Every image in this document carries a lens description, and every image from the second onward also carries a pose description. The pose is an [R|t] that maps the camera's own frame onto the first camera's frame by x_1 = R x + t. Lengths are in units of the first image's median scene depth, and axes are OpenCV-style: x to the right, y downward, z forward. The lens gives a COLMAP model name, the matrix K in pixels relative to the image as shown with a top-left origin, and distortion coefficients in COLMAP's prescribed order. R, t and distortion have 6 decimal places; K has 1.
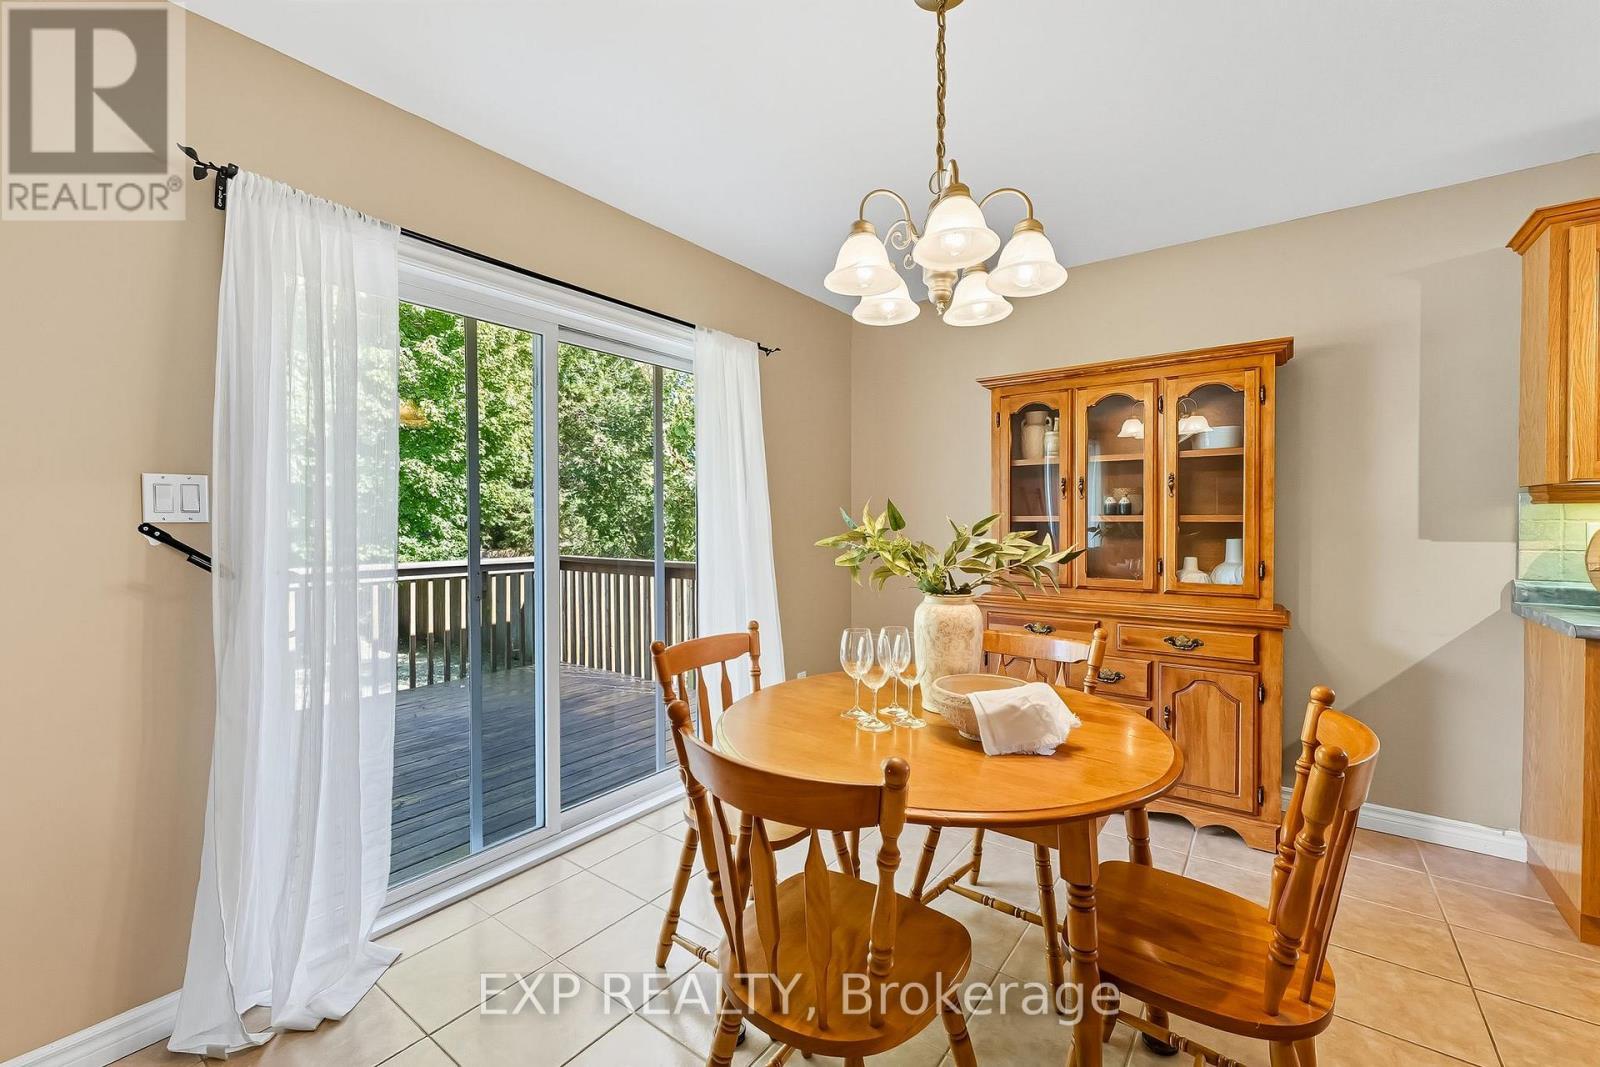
lens RADIAL K [[660.5, 0, 800.0], [0, 660.5, 533.5], [0, 0, 1]] dist [0.001194, 0.000117]
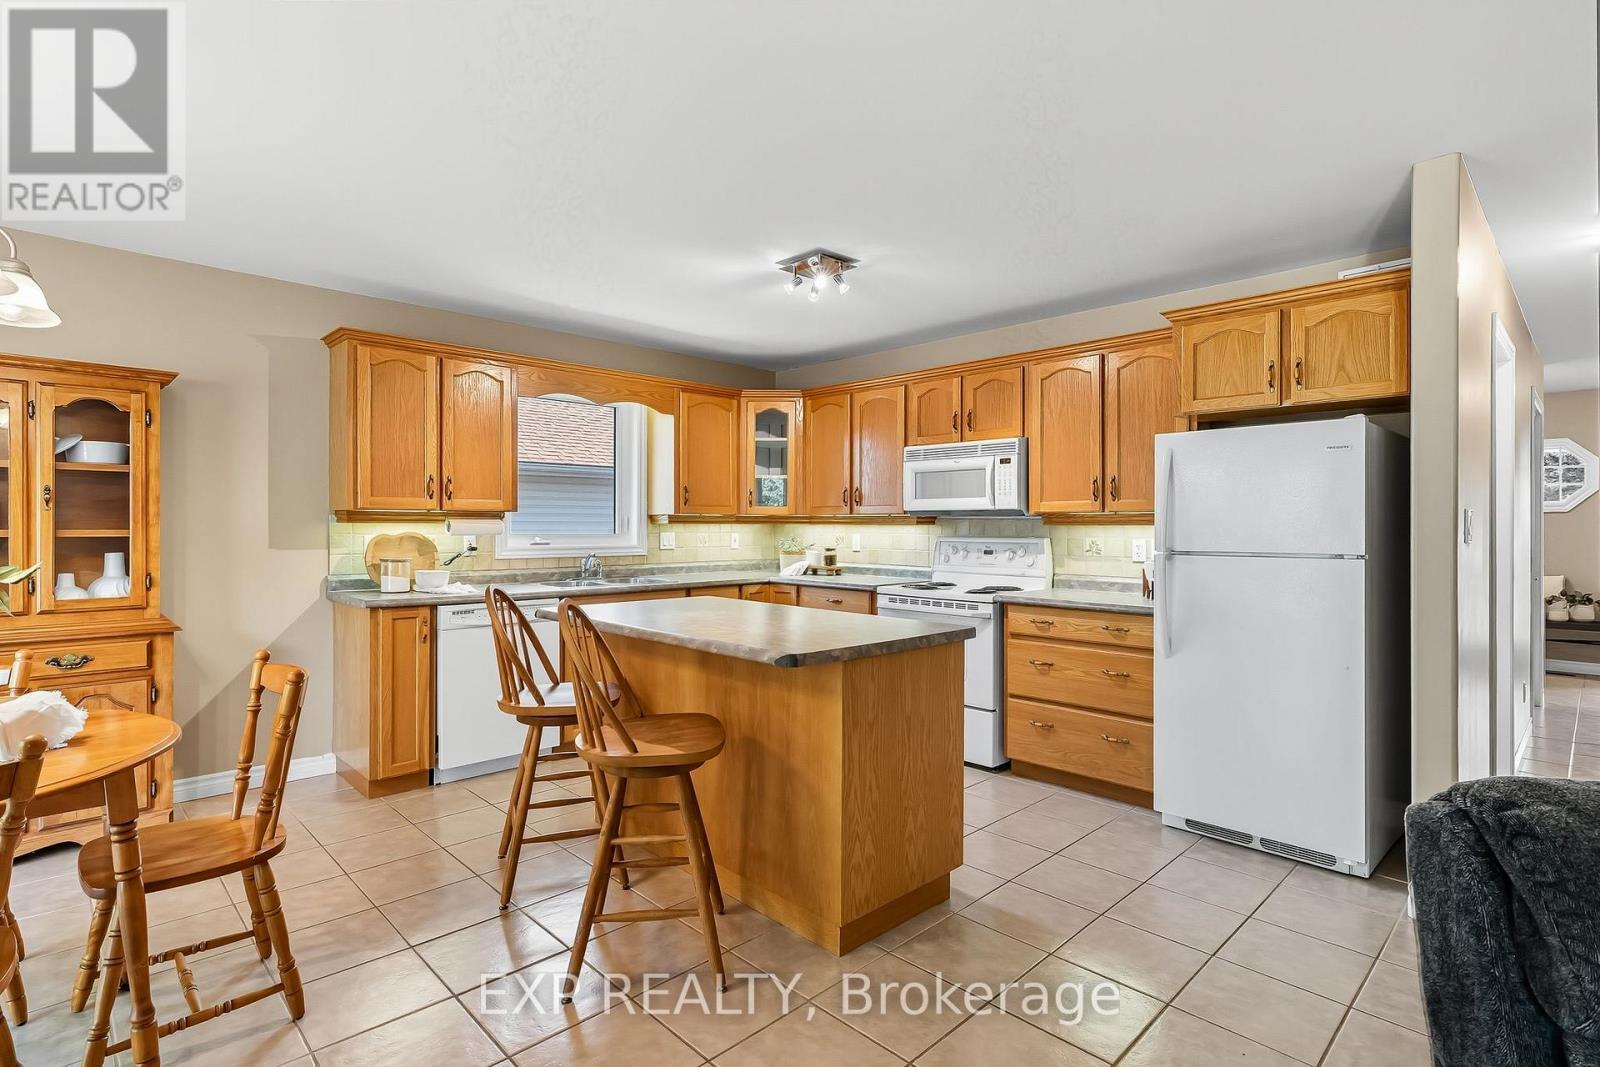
lens RADIAL K [[794.1, 0, 794.0], [0, 794.1, 524.3], [0, 0, 1]] dist [0.002058, 0.000176]
pose [[0.167923, 0.004591, 0.985789, -0.395821], [0.016086, 0.999843, -0.007397, -0.010598], [-0.985669, 0.017100, 0.167822, -0.249274]]
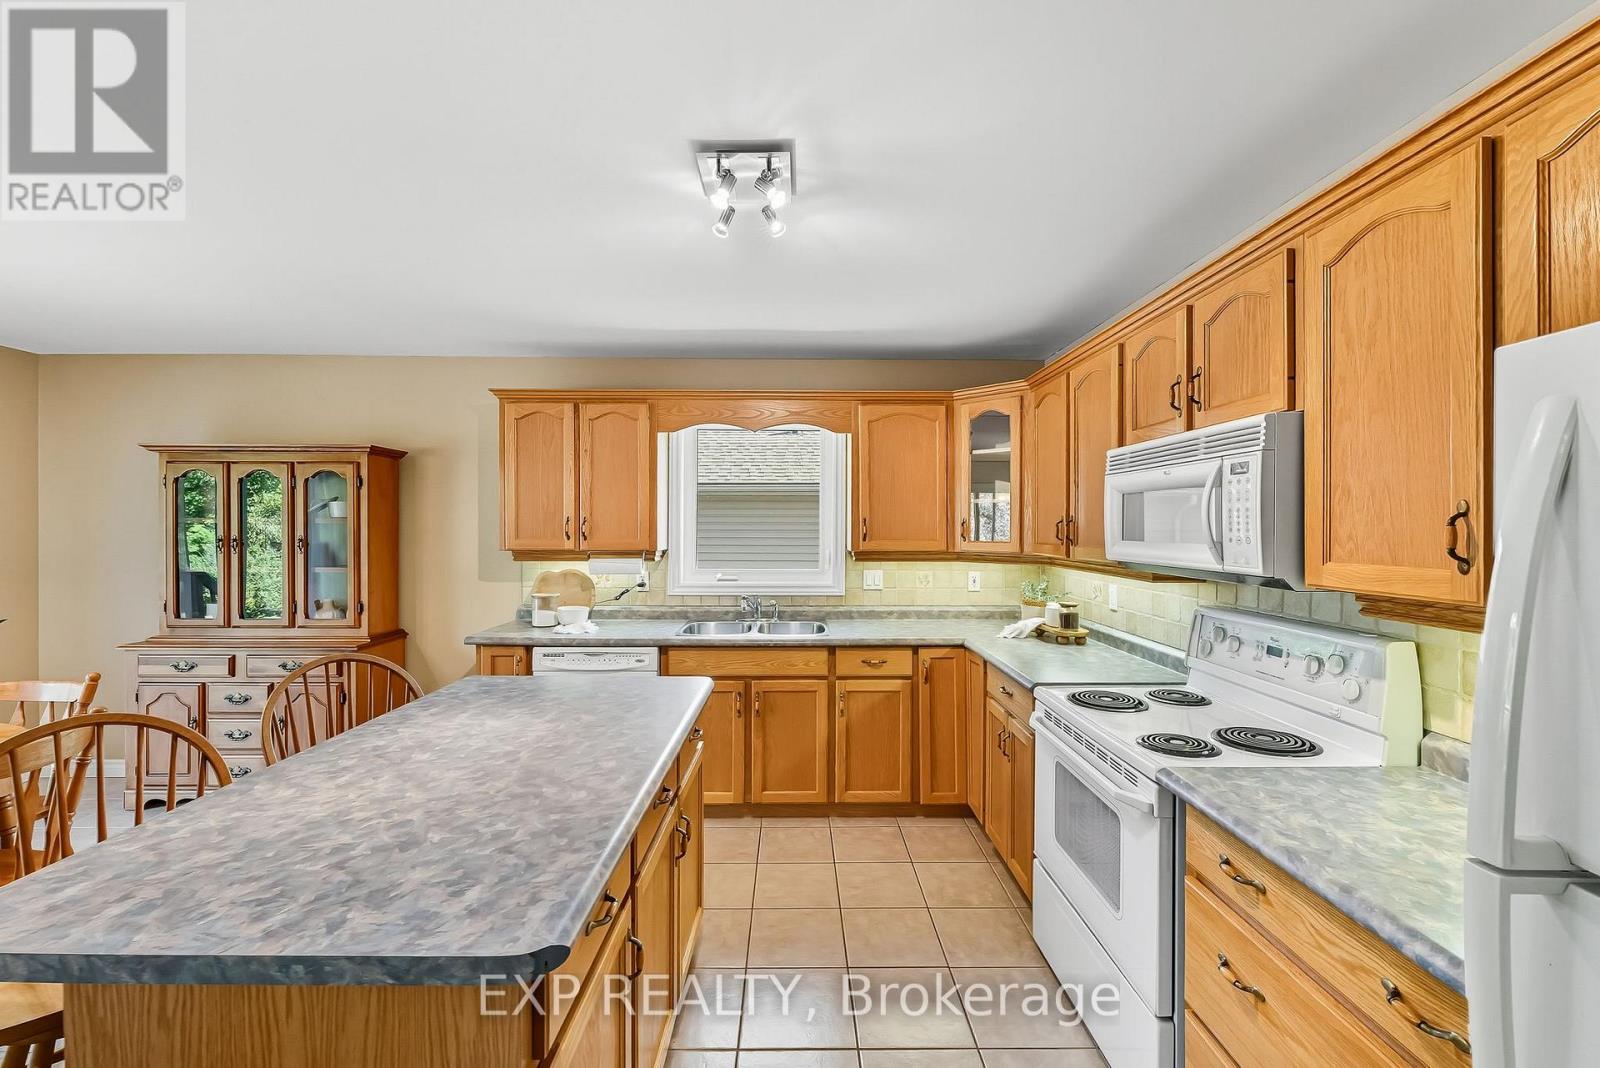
lens RADIAL K [[651.9, 0, 801.0], [0, 651.9, 526.6], [0, 0, 1]] dist [0.001709, -0.000036]
pose [[0.798321, 0.005776, 0.602204, 0.610473], [0.006182, 0.999823, -0.017785, -0.084685], [-0.602200, 0.017921, 0.798144, -0.653986]]
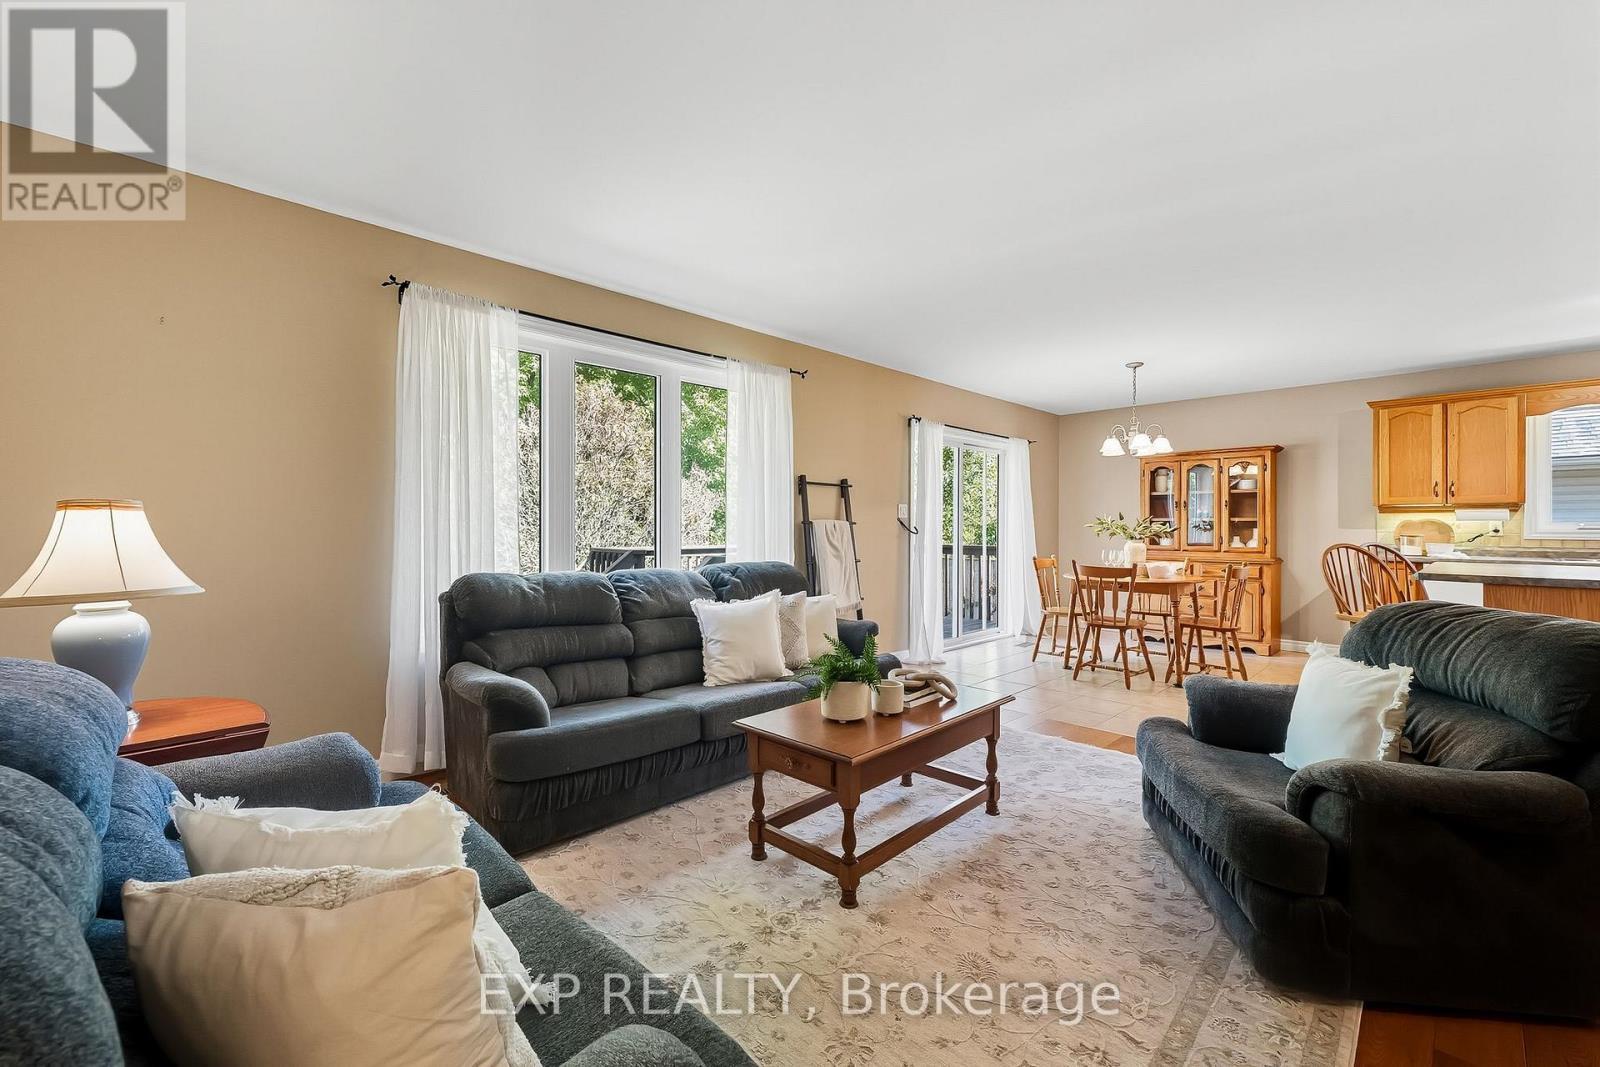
lens RADIAL K [[651.9, 0, 801.0], [0, 651.9, 526.1], [0, 0, 1]] dist [0.001709, -0.000036]
pose [[0.987376, 0.006268, -0.158269, -0.571351], [-0.009643, 0.999742, -0.020570, 0.065991], [0.158099, 0.021836, 0.987182, -1.563436]]
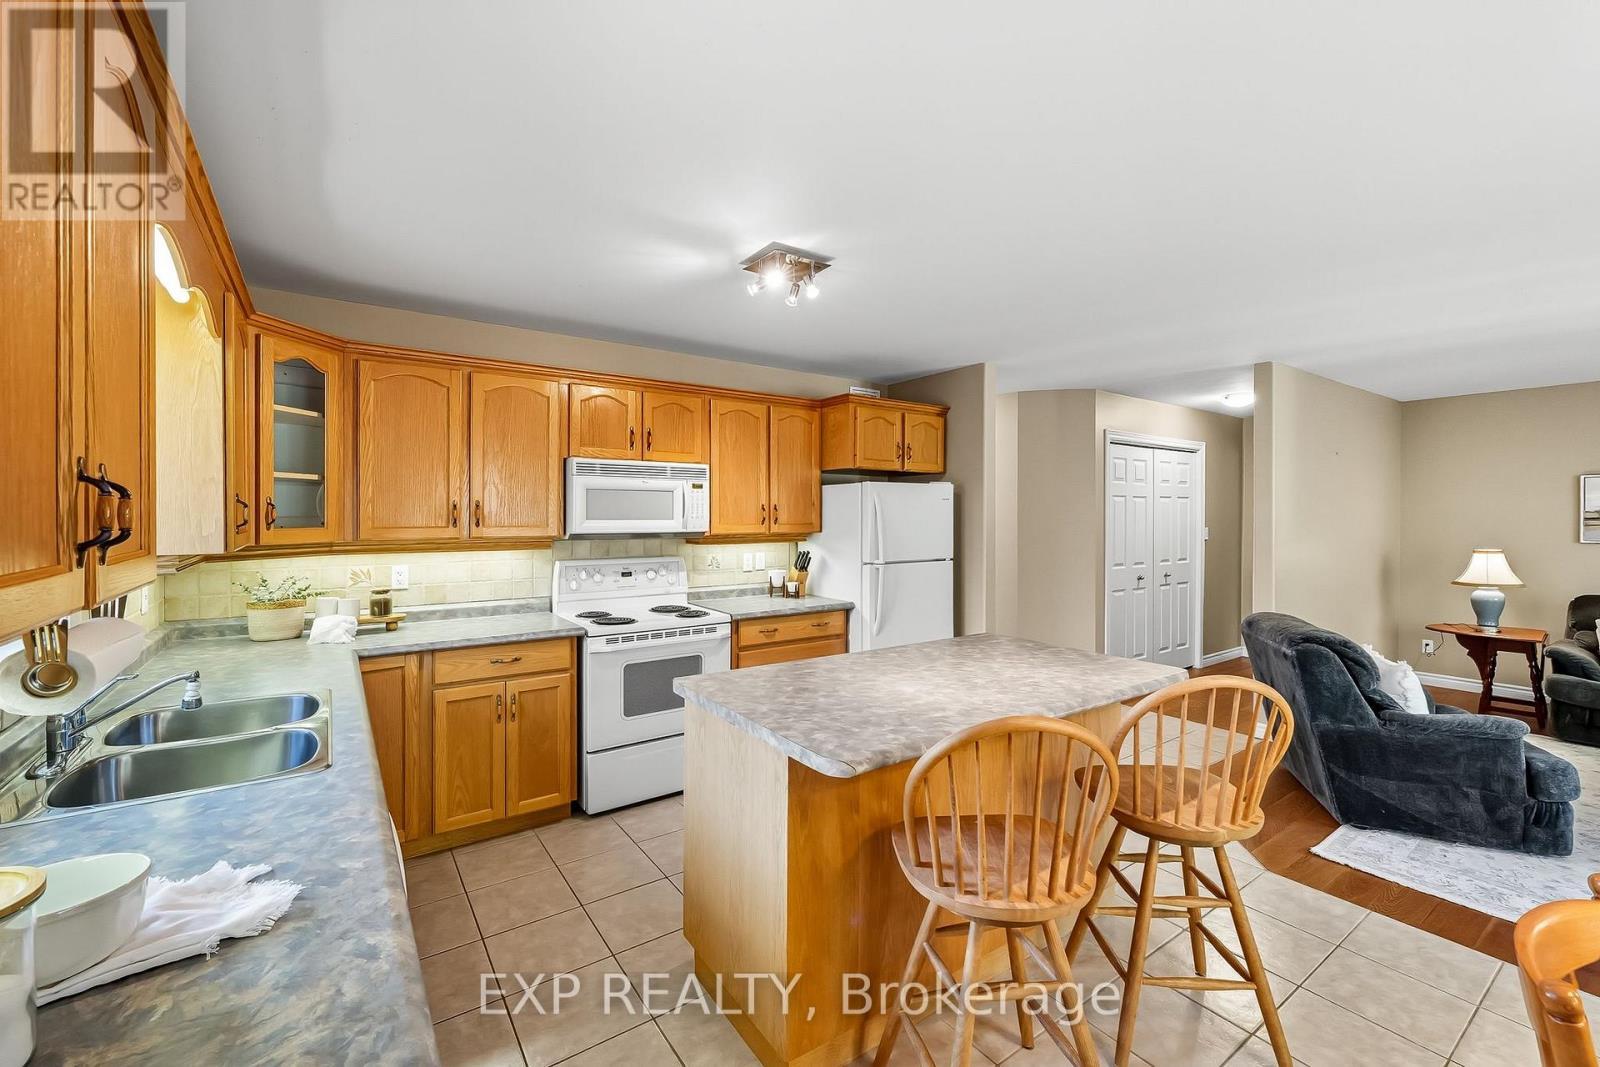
lens RADIAL K [[664.5, 0, 800.6], [0, 664.5, 517.5], [0, 0, 1]] dist [0.002150, 0.000088]
pose [[-0.947186, 0.000359, 0.320685, 0.638607], [0.008212, 0.999699, 0.023138, -0.111120], [-0.320580, 0.024549, -0.946903, 0.901892]]
